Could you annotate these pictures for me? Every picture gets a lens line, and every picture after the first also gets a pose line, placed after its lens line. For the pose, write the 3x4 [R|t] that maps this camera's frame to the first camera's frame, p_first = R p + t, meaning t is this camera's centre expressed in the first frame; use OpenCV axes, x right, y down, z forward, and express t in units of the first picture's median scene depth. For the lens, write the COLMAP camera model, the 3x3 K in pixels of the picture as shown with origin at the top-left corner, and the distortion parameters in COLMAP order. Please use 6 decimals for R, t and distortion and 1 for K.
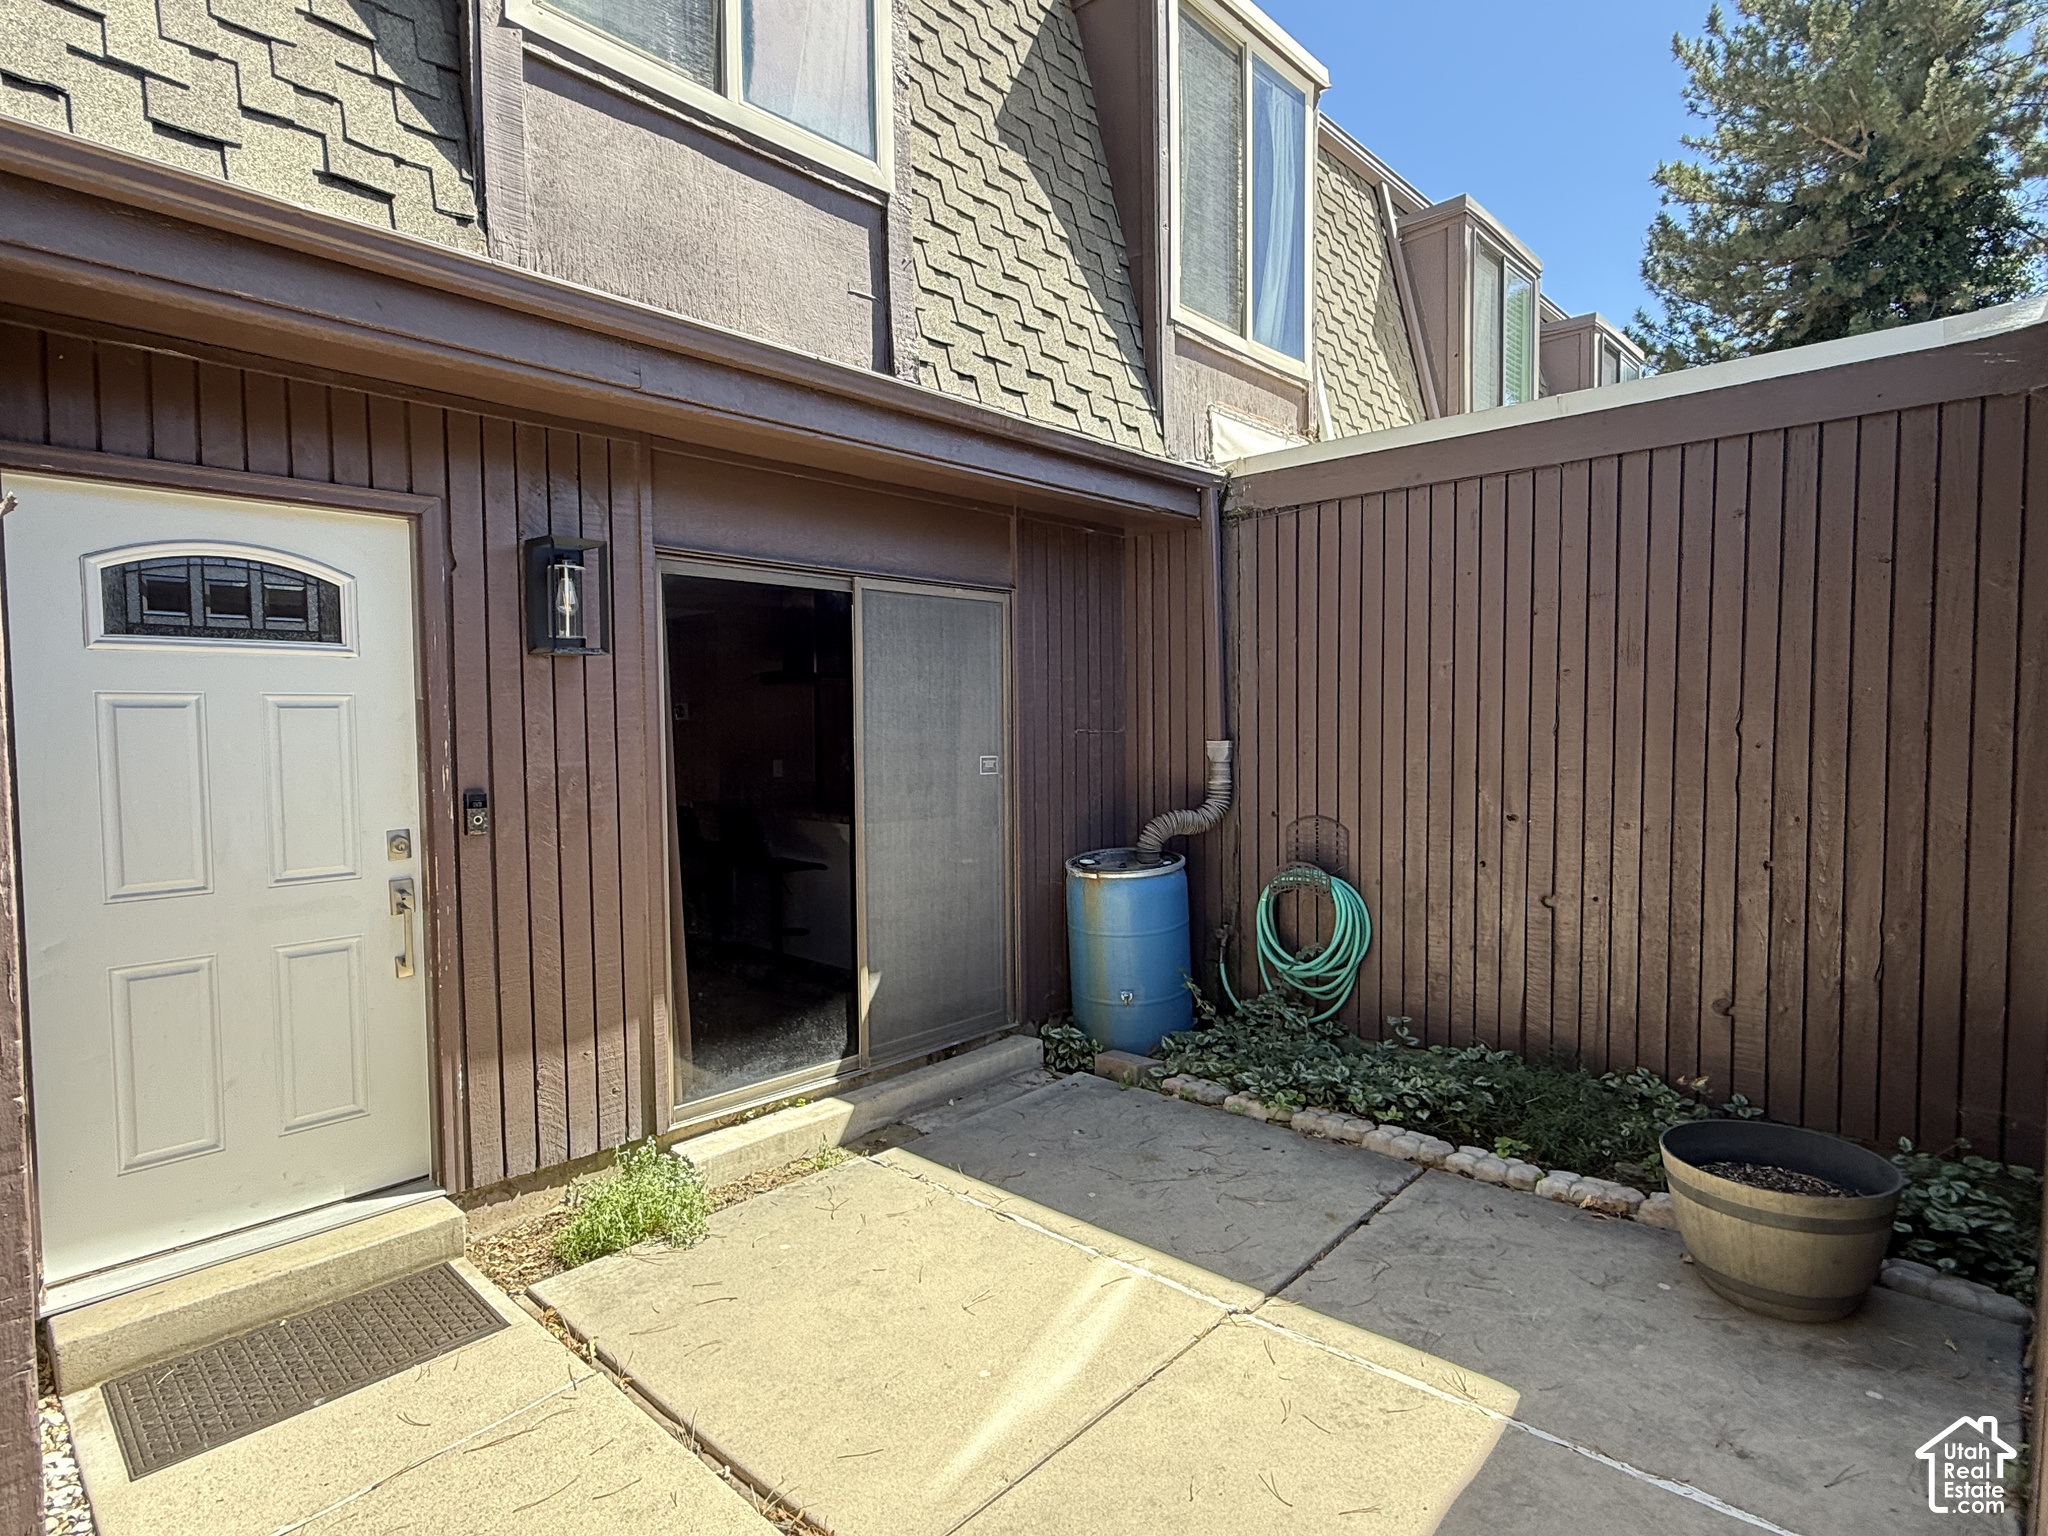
lens RADIAL K [[1055.6, 0, 1021.9], [0, 1055.6, 778.4], [0, 0, 1]] dist [0.001854, -0.000272]
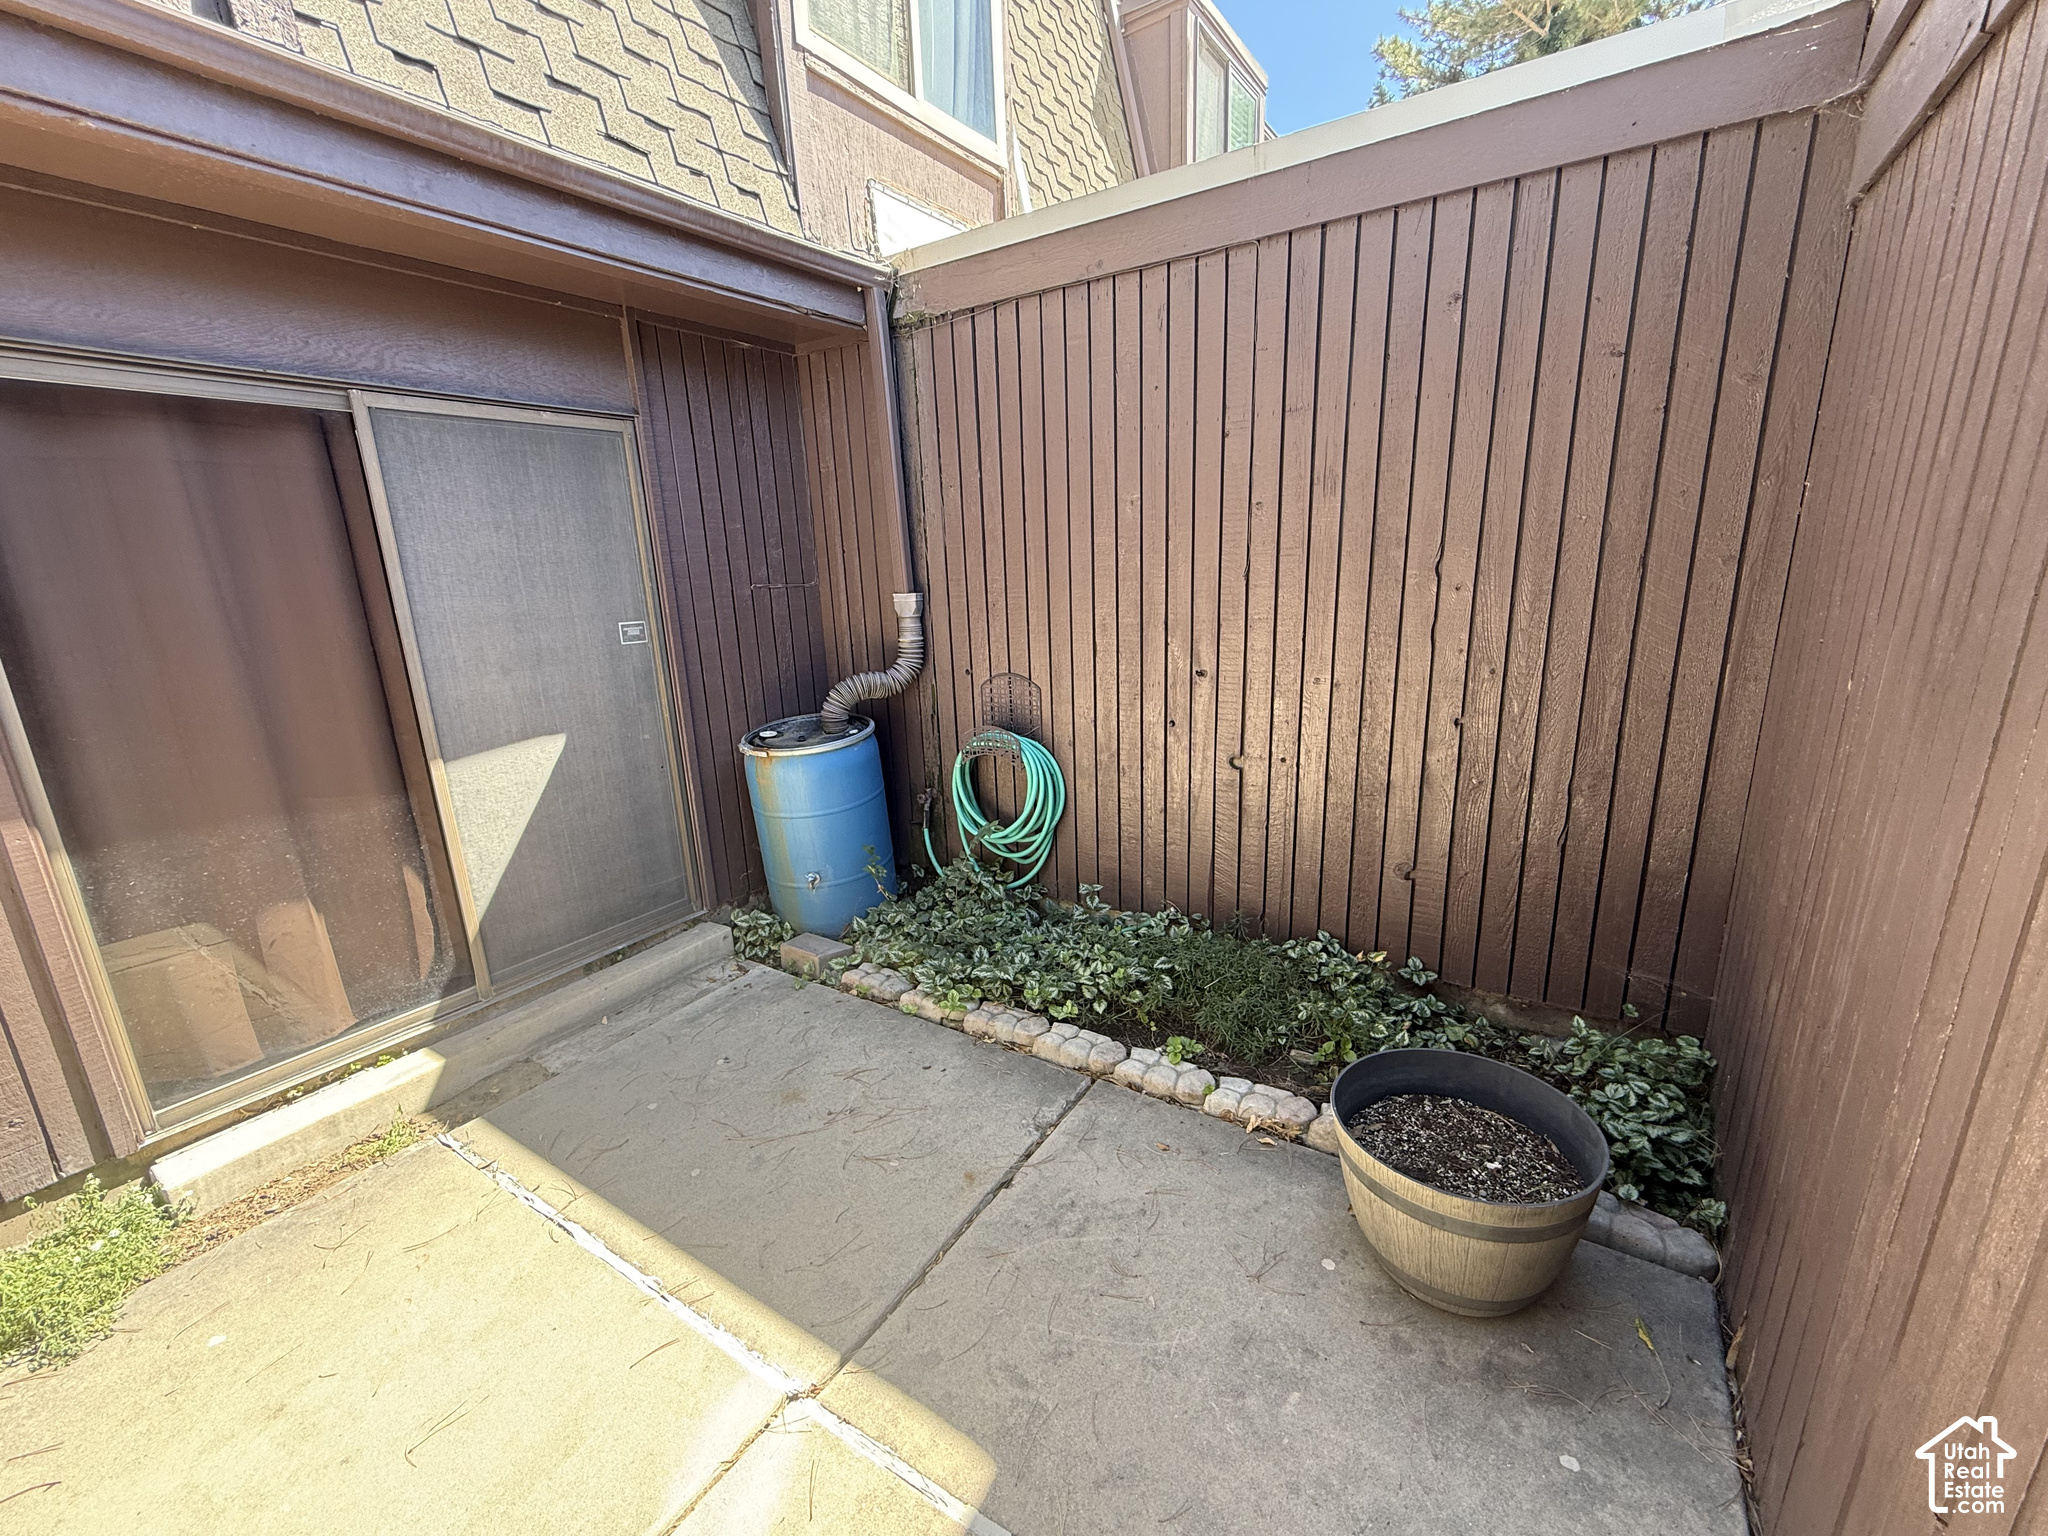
lens RADIAL K [[818.6, 0, 1018.8], [0, 818.6, 764.4], [0, 0, 1]] dist [0.000759, -0.000090]
pose [[0.986855, -0.066452, 0.147312, 0.200074], [0.037221, 0.980502, 0.192952, -0.027850], [-0.157262, -0.184933, 0.970087, 0.325829]]
